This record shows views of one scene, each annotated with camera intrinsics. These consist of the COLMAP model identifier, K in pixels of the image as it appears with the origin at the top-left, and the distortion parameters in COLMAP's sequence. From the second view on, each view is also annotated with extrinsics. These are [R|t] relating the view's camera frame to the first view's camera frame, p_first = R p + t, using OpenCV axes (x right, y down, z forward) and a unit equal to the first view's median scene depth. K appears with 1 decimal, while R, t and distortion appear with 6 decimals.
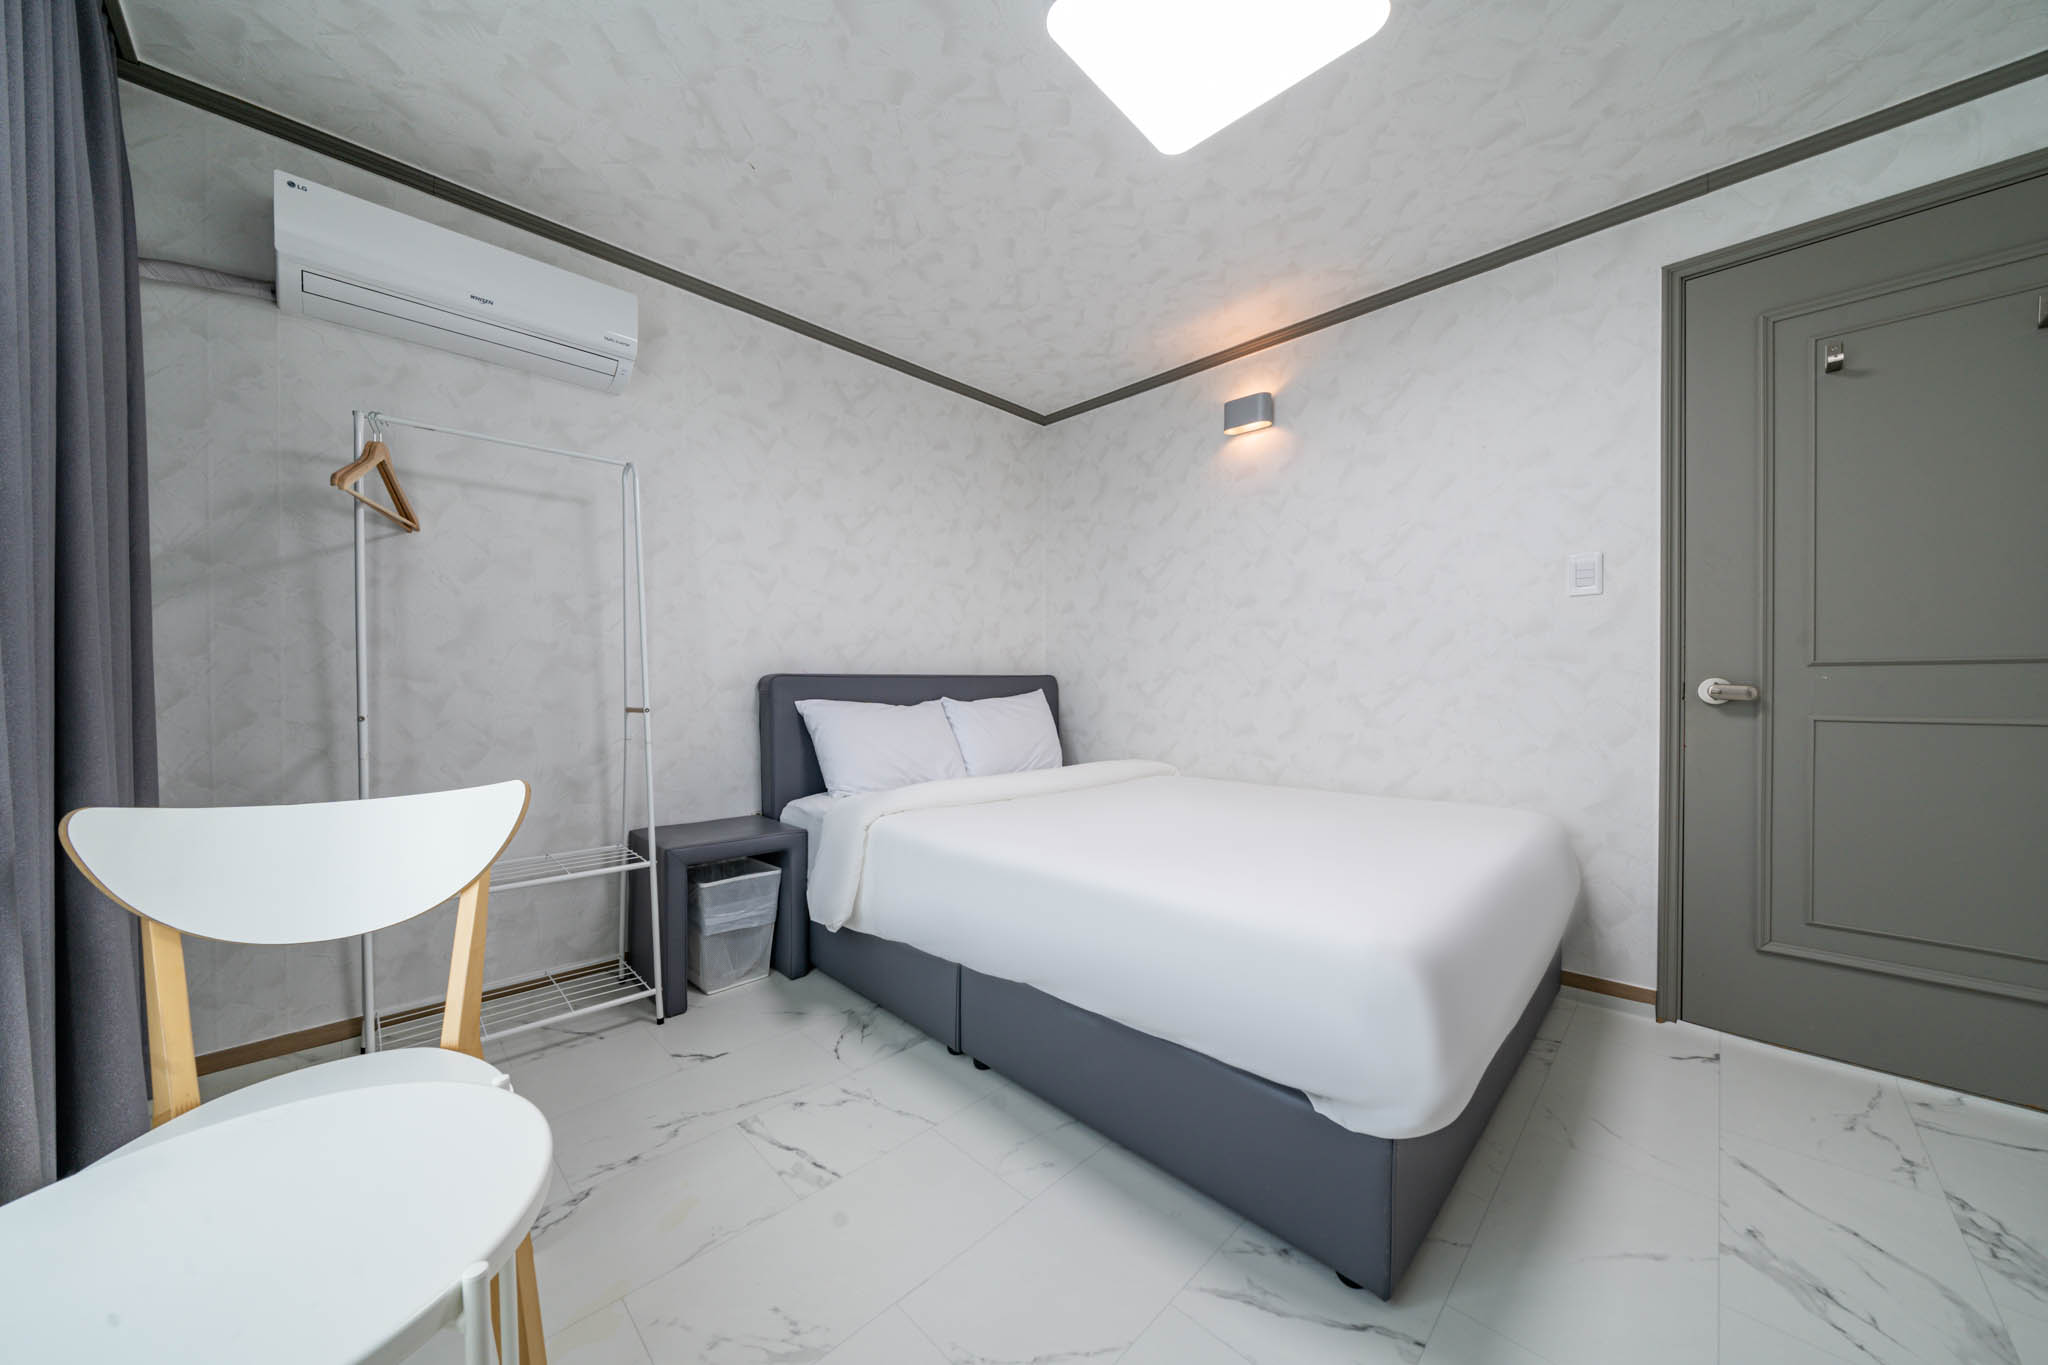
lens RADIAL K [[699.6, 0, 1018.1], [0, 699.6, 689.9], [0, 0, 1]] dist [-0.003749, -0.000170]
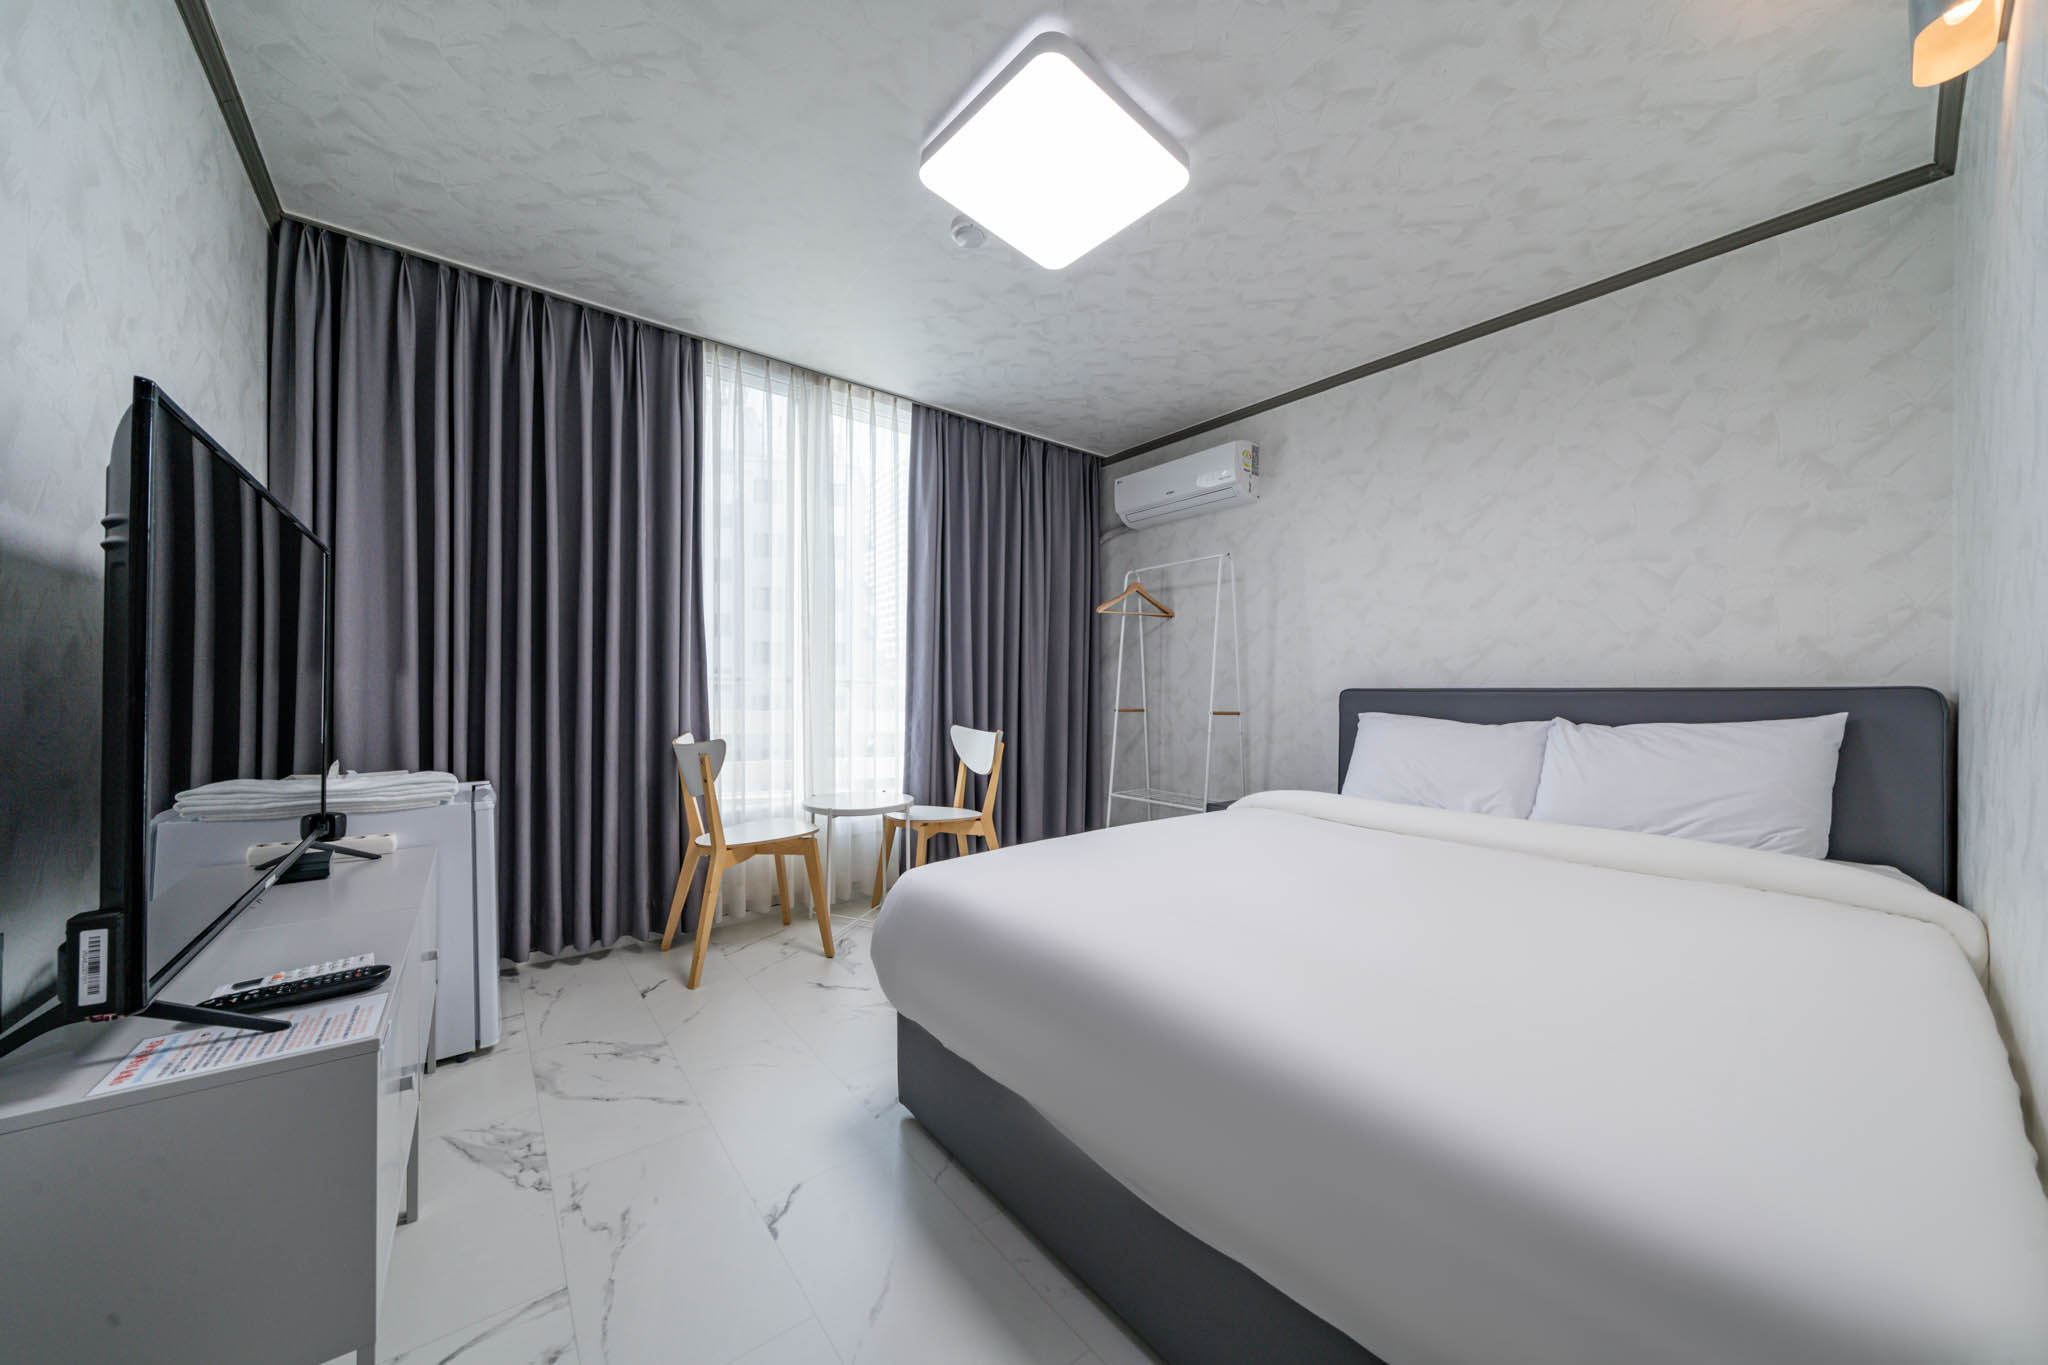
lens RADIAL K [[699.6, 0, 1018.1], [0, 699.6, 689.9], [0, 0, 1]] dist [-0.003749, -0.000170]
pose [[-0.112914, -0.003379, -0.993599, 0.810812], [-0.016689, 0.999860, -0.001504, -0.009434], [0.993465, 0.016413, -0.112955, 0.567262]]
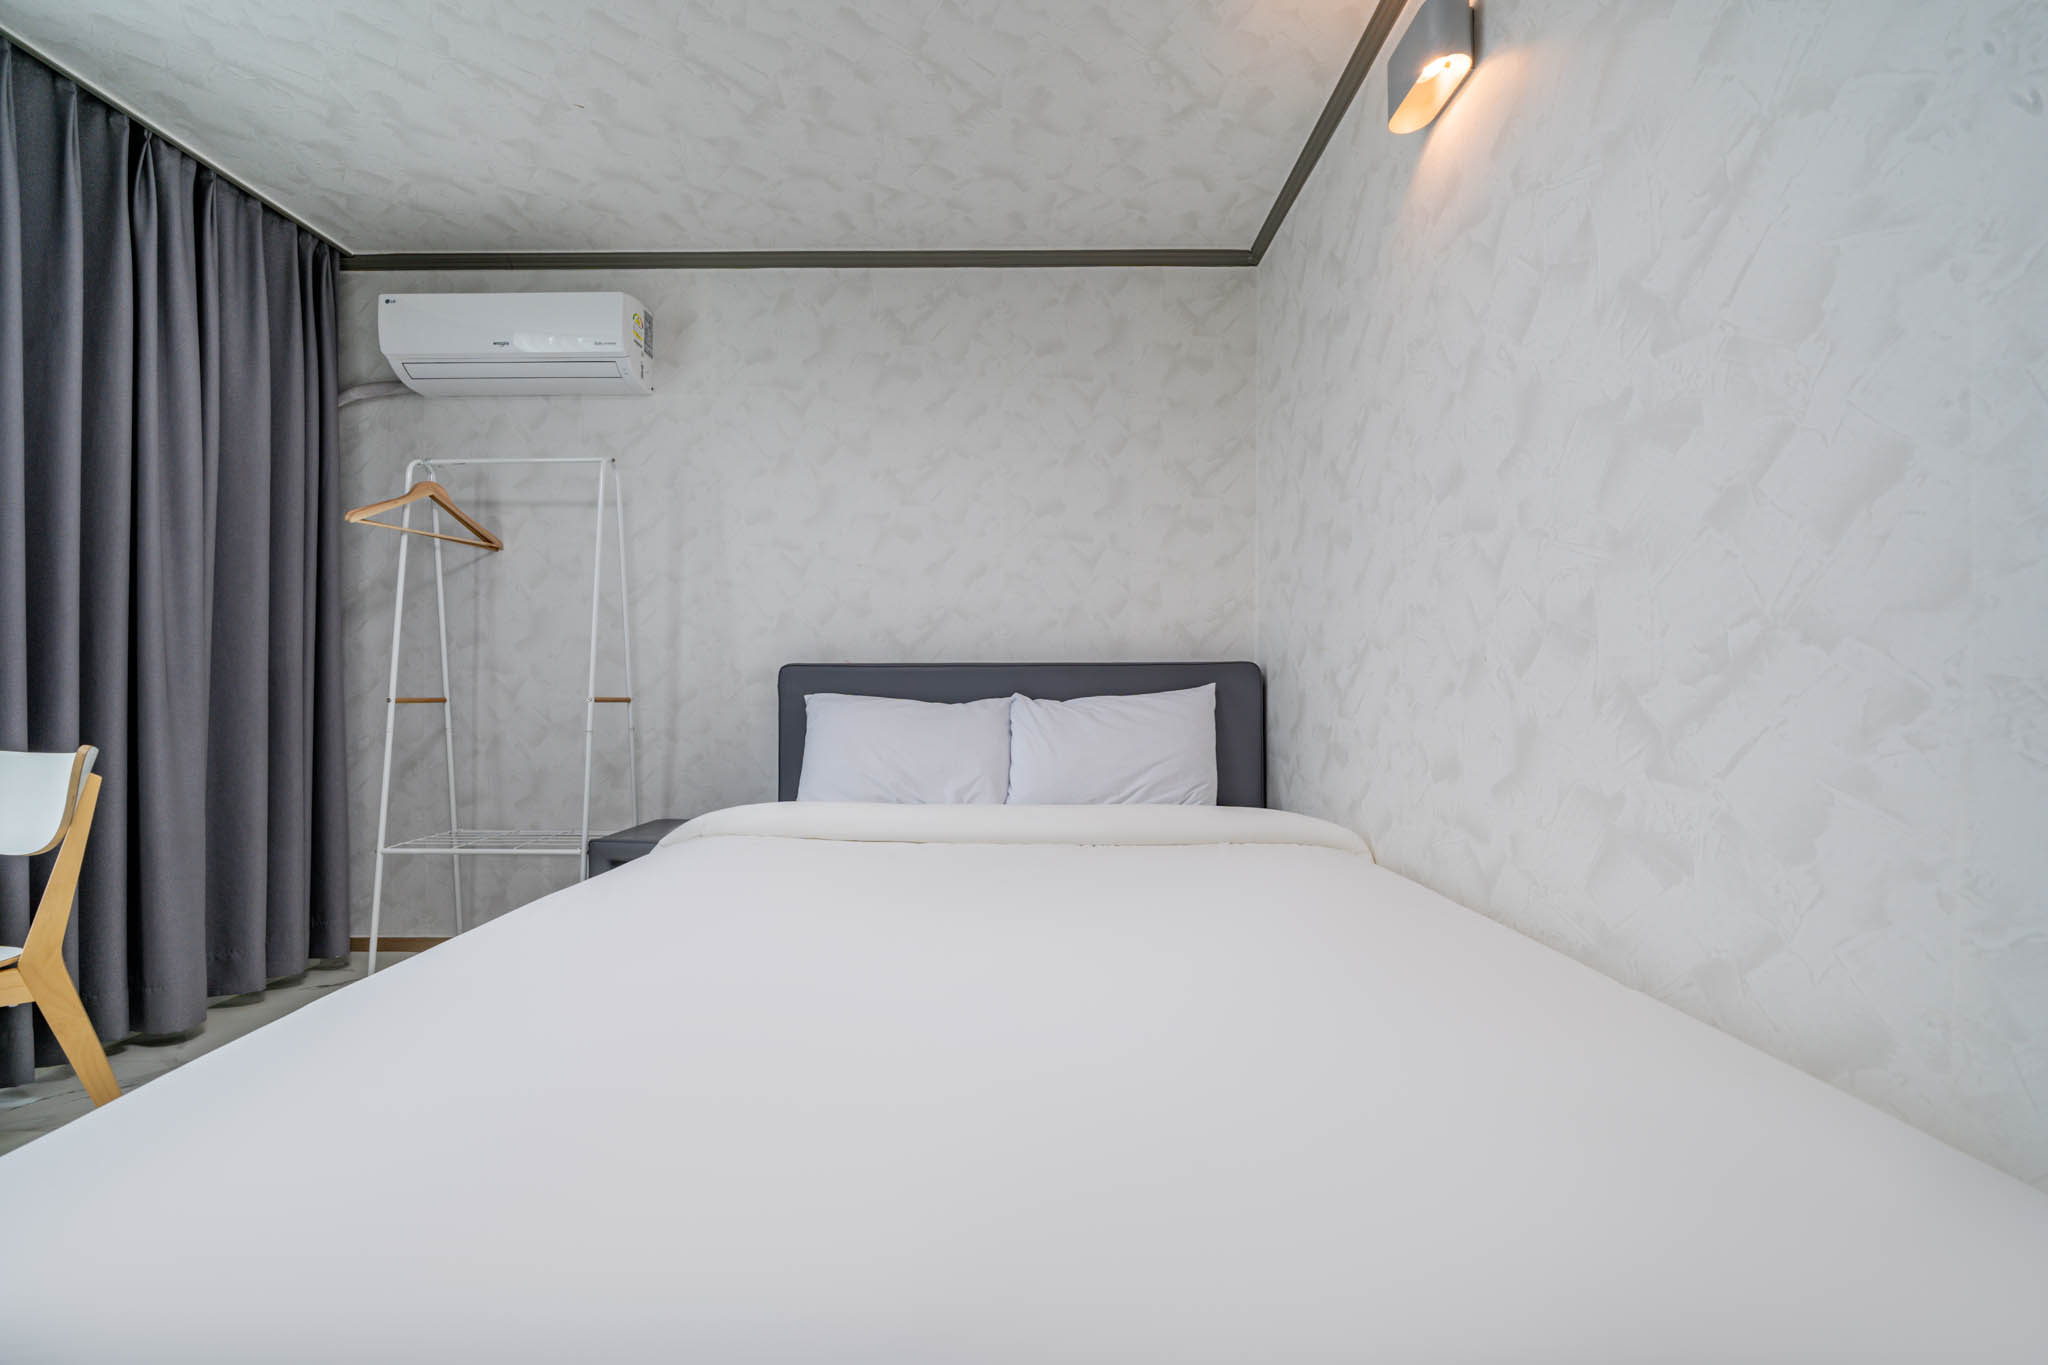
lens RADIAL K [[778.4, 0, 1019.5], [0, 778.4, 689.8], [0, 0, 1]] dist [-0.002472, -0.000284]
pose [[0.703437, 0.000972, -0.710757, 0.529623], [-0.007495, 0.999954, -0.006051, 0.013365], [0.710718, 0.009584, 0.703412, 0.494337]]
